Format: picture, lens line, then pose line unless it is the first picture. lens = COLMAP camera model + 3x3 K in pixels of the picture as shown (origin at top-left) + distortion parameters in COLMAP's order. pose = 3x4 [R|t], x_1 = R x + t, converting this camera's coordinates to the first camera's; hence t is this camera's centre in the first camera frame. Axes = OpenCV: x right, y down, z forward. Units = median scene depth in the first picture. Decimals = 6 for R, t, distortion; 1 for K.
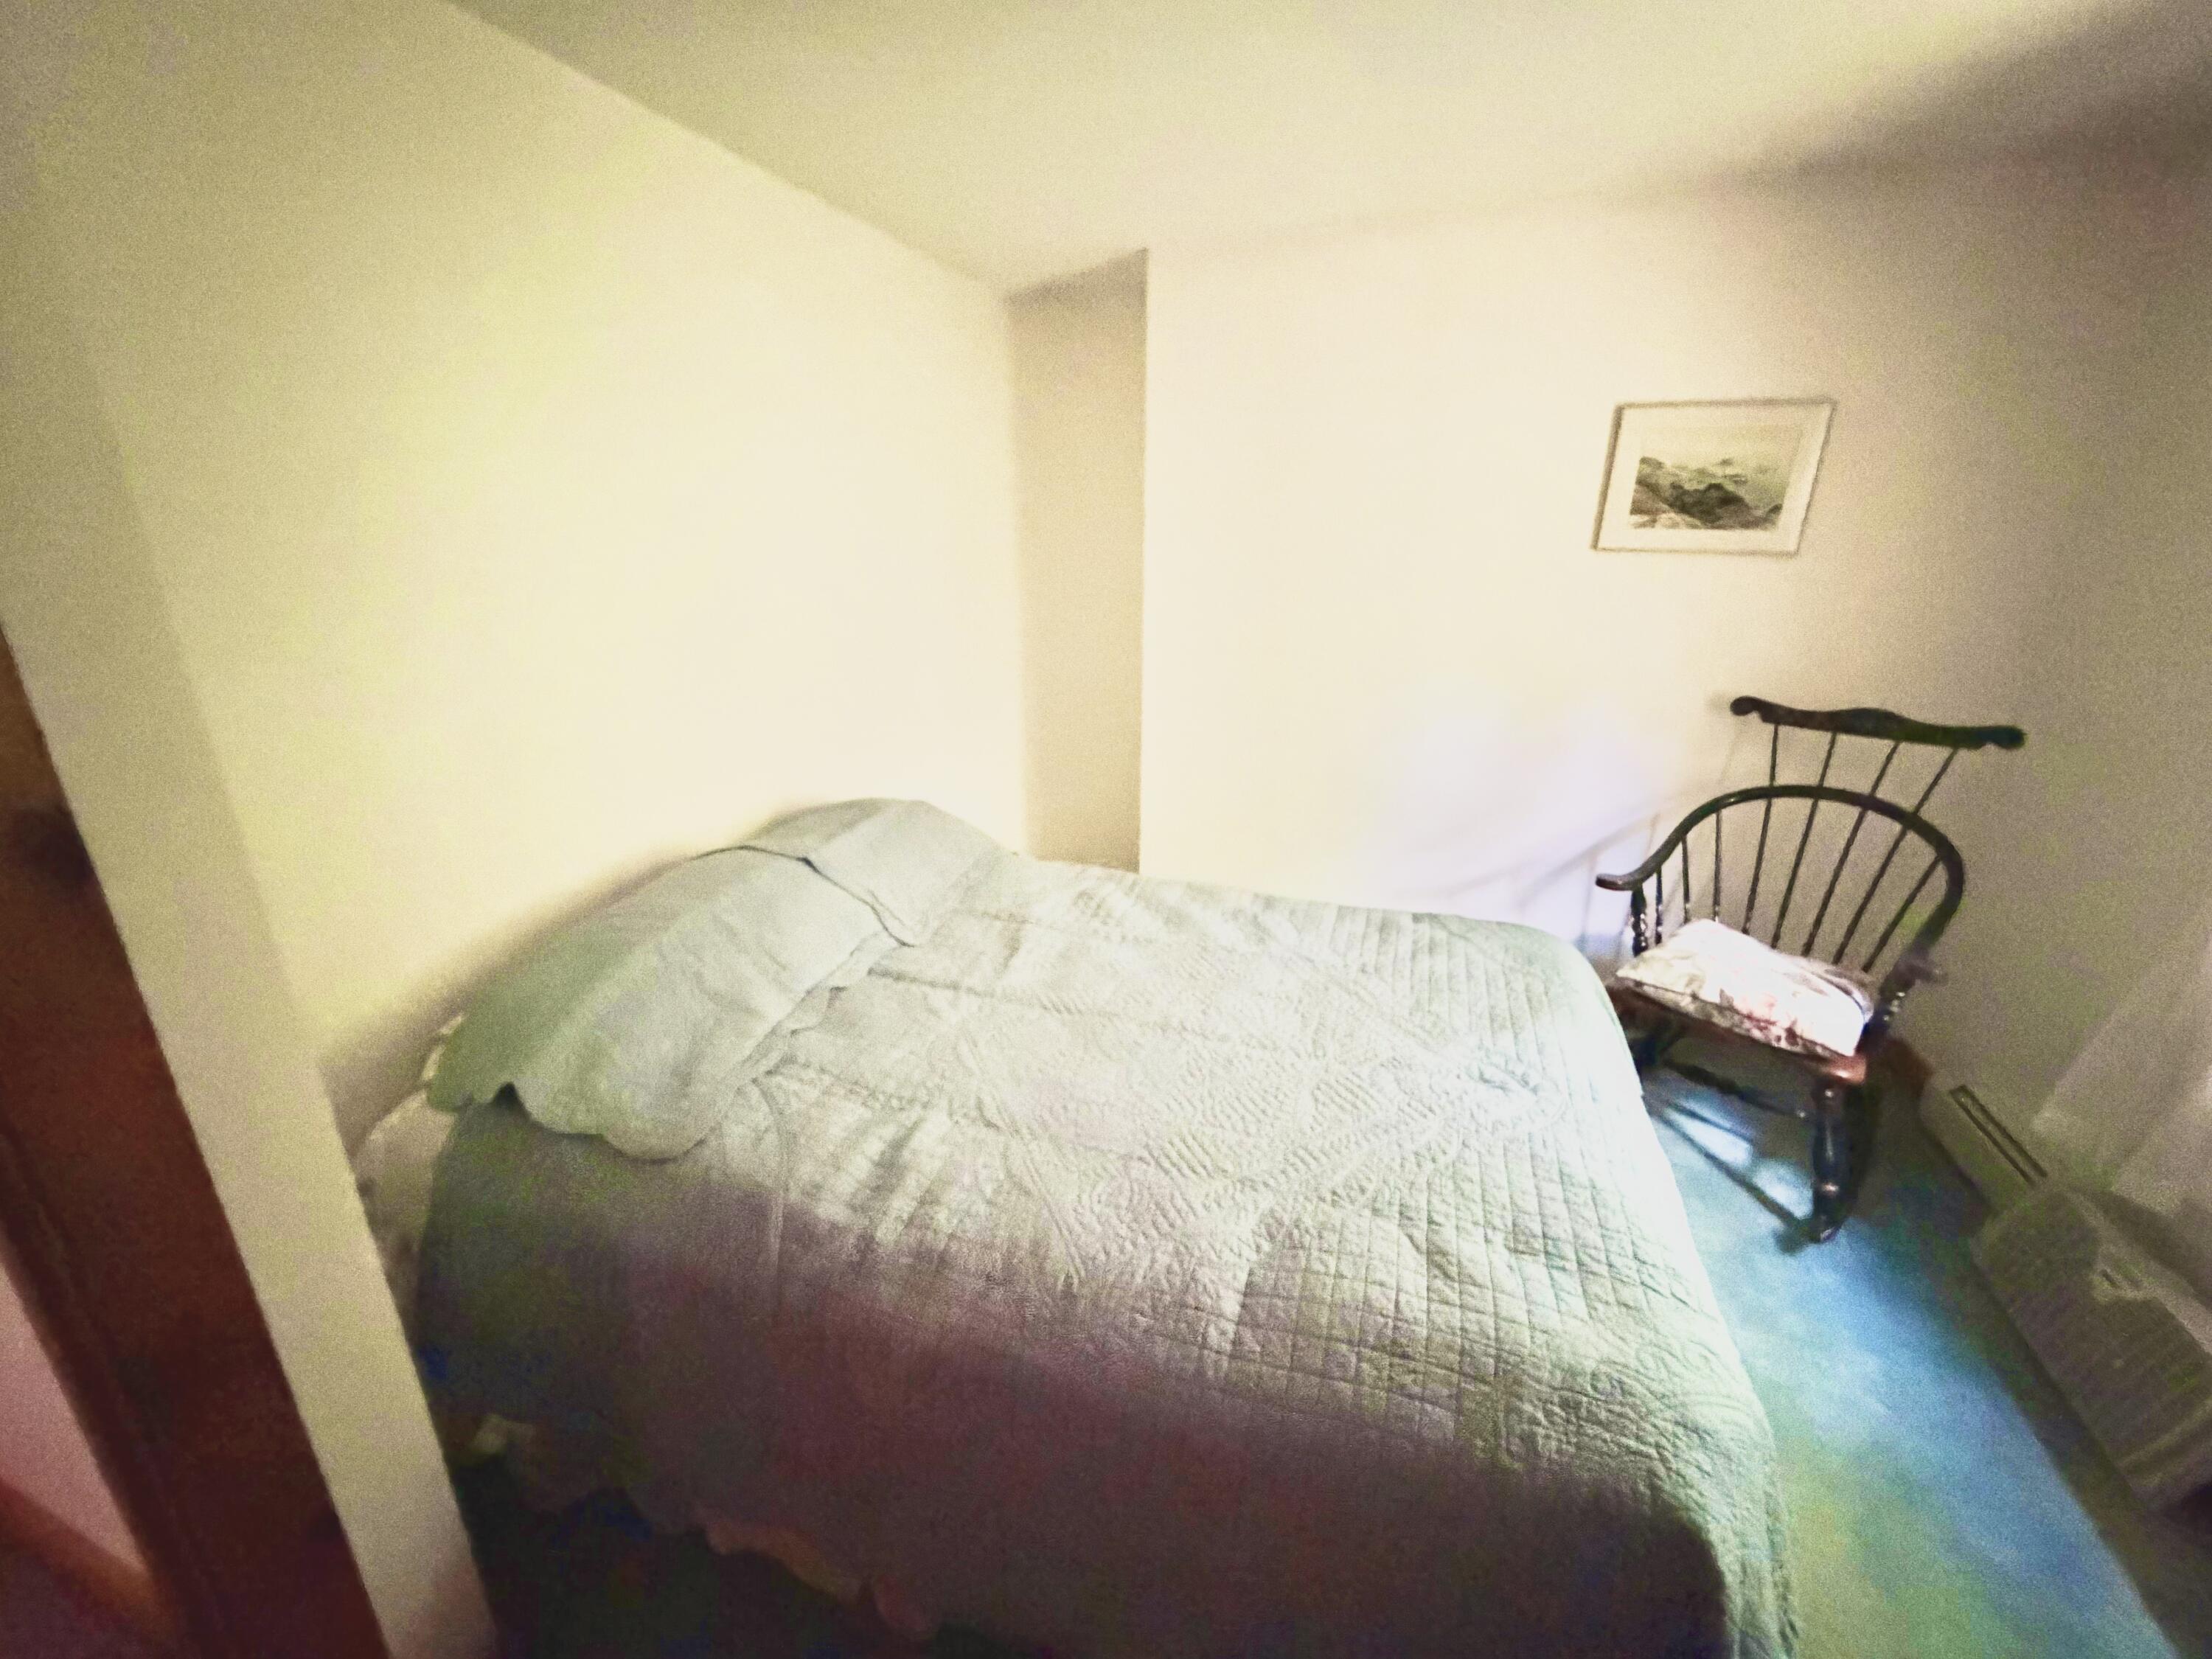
lens RADIAL K [[888.3, 0, 1099.9], [0, 888.3, 831.5], [0, 0, 1]] dist [-0.000047, 0.000351]
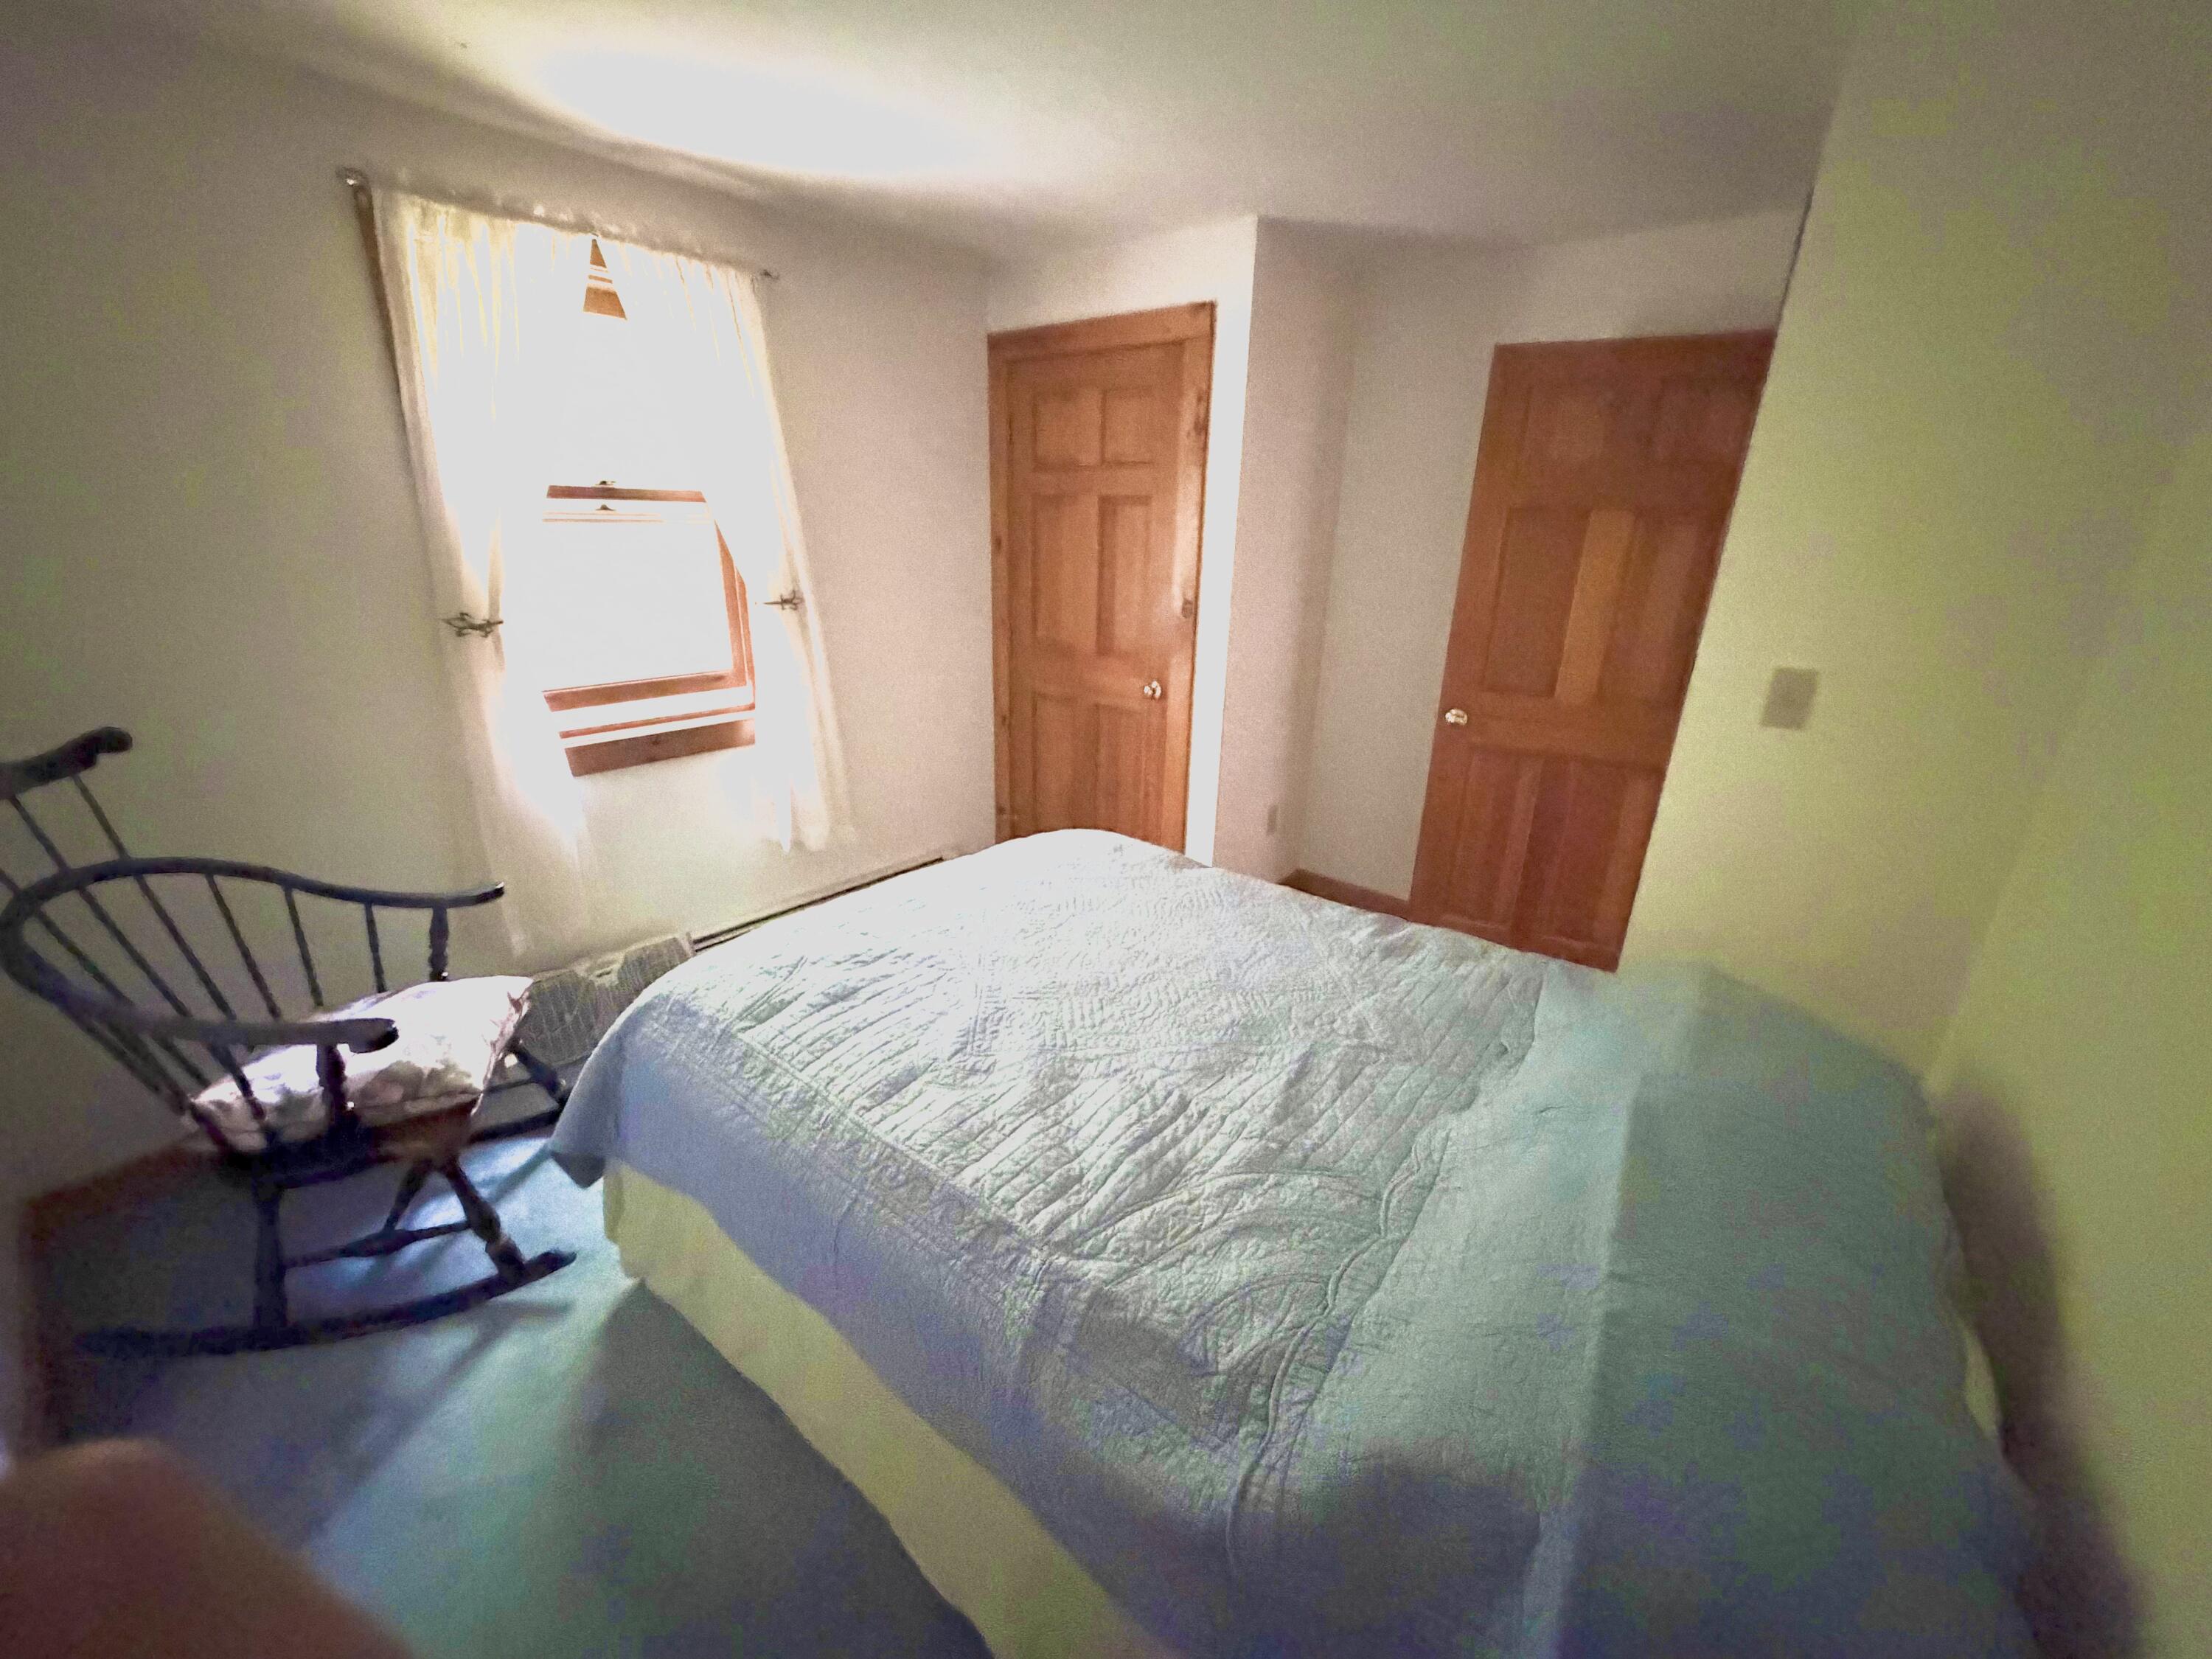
lens RADIAL K [[888.3, 0, 1099.9], [0, 888.3, 831.5], [0, 0, 1]] dist [-0.000047, 0.000351]
pose [[-0.938268, -0.144867, 0.314114, -0.149299], [0.078487, 0.795235, 0.601200, -0.510587], [-0.336888, 0.588740, -0.734773, 1.472845]]
